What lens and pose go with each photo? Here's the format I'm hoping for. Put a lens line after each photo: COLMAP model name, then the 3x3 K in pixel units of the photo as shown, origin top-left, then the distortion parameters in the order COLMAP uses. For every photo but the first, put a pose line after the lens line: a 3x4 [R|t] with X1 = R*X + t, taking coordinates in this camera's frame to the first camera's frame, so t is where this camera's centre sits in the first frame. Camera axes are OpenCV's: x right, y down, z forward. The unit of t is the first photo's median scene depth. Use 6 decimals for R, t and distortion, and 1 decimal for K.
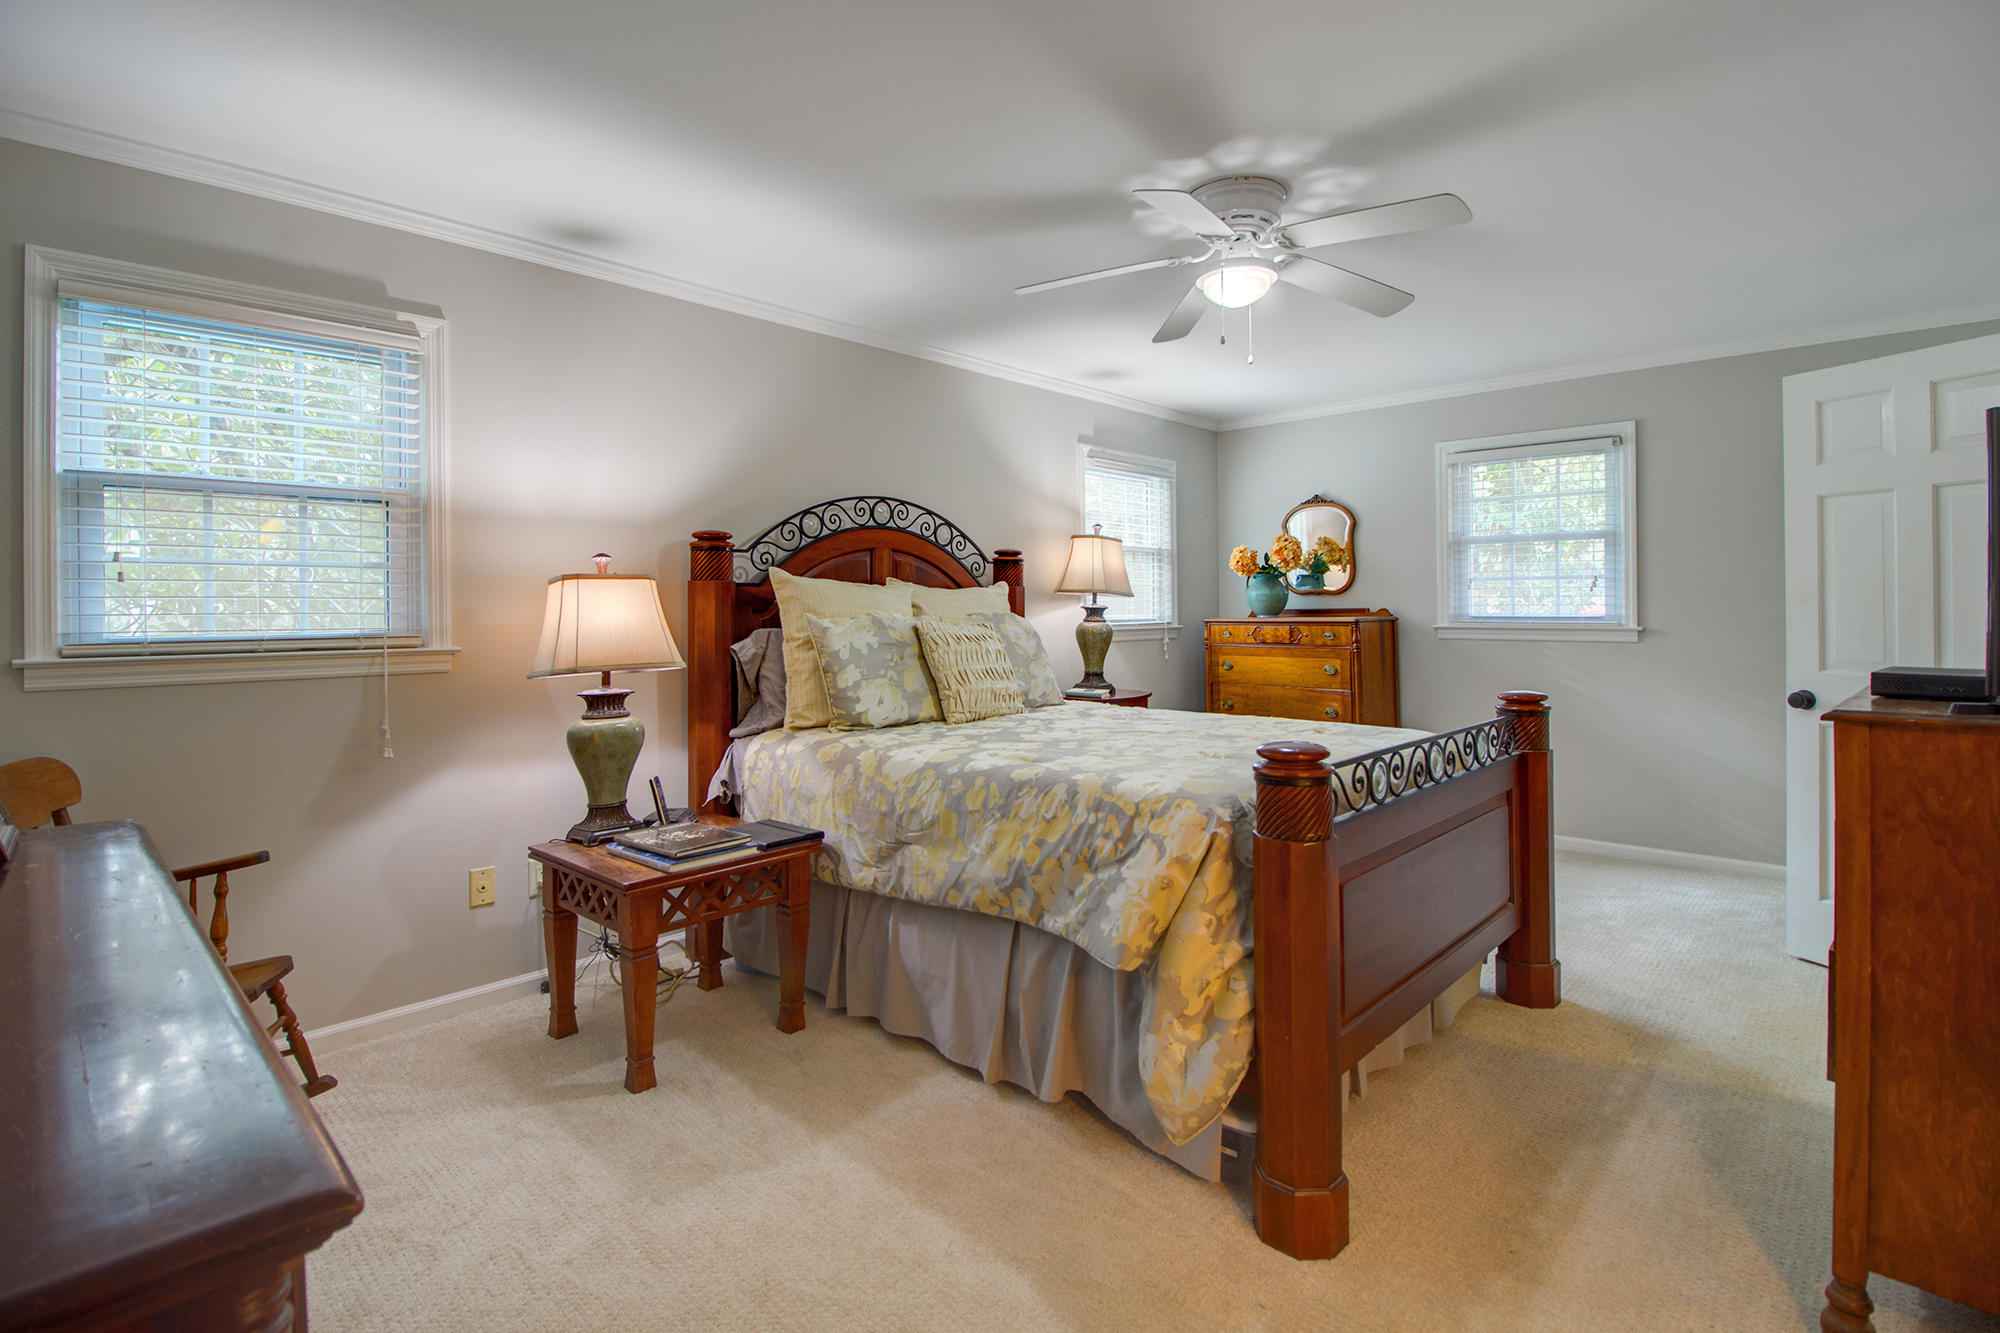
lens RADIAL K [[968.1, 0, 996.8], [0, 968.1, 610.8], [0, 0, 1]] dist [-0.004572, -0.001179]
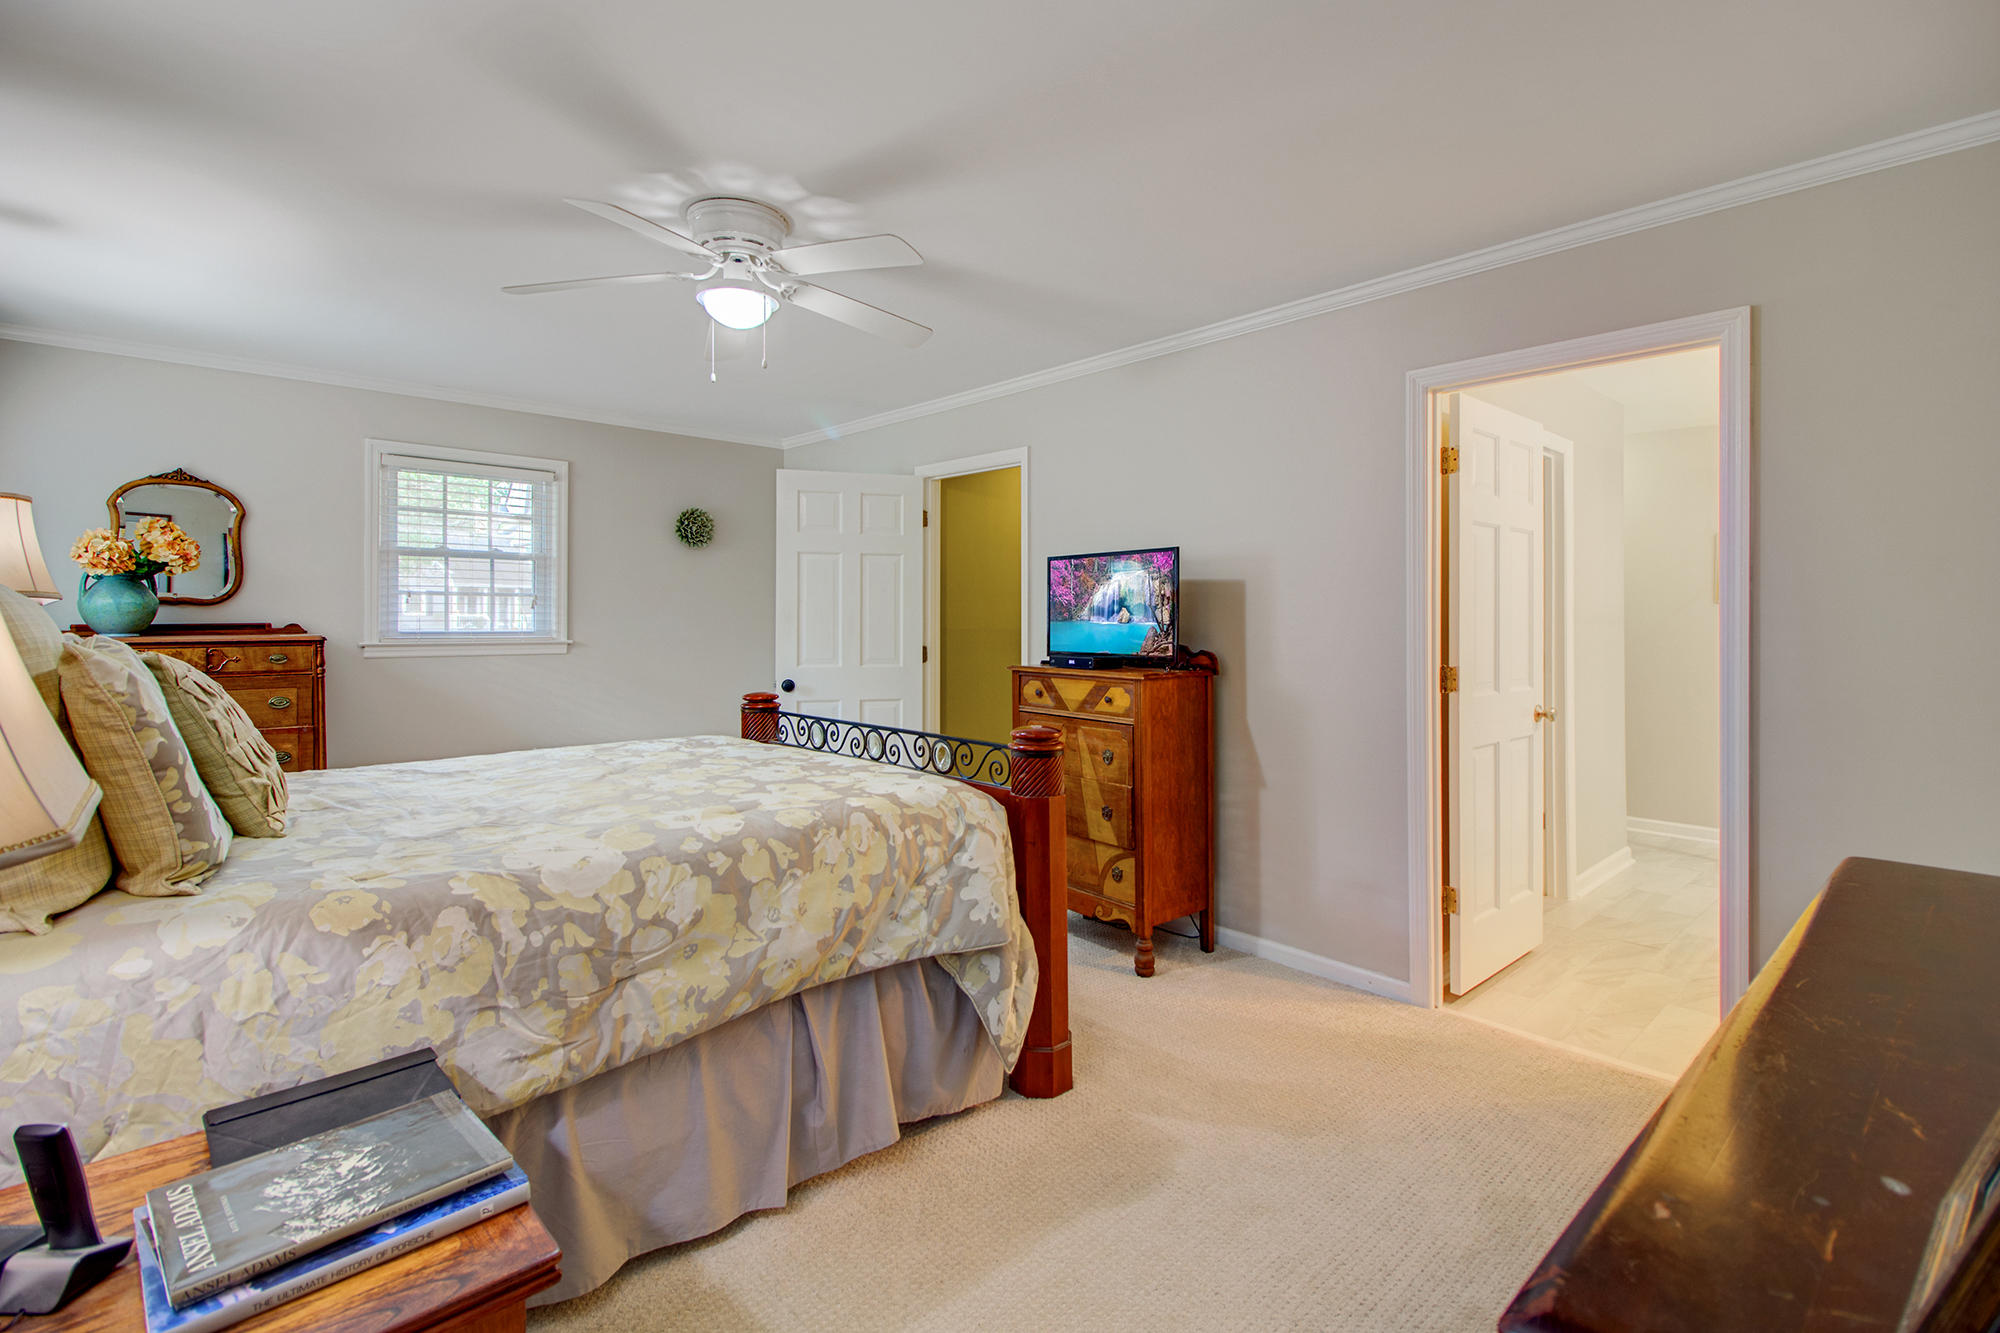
lens RADIAL K [[912.1, 0, 1059.6], [0, 912.1, 603.5], [0, 0, 1]] dist [0.001060, 0.000204]
pose [[0.023191, 0.023115, 0.999464, -0.476681], [-0.002533, 0.999731, -0.023062, -0.004621], [-0.999728, -0.001997, 0.023243, 0.446898]]
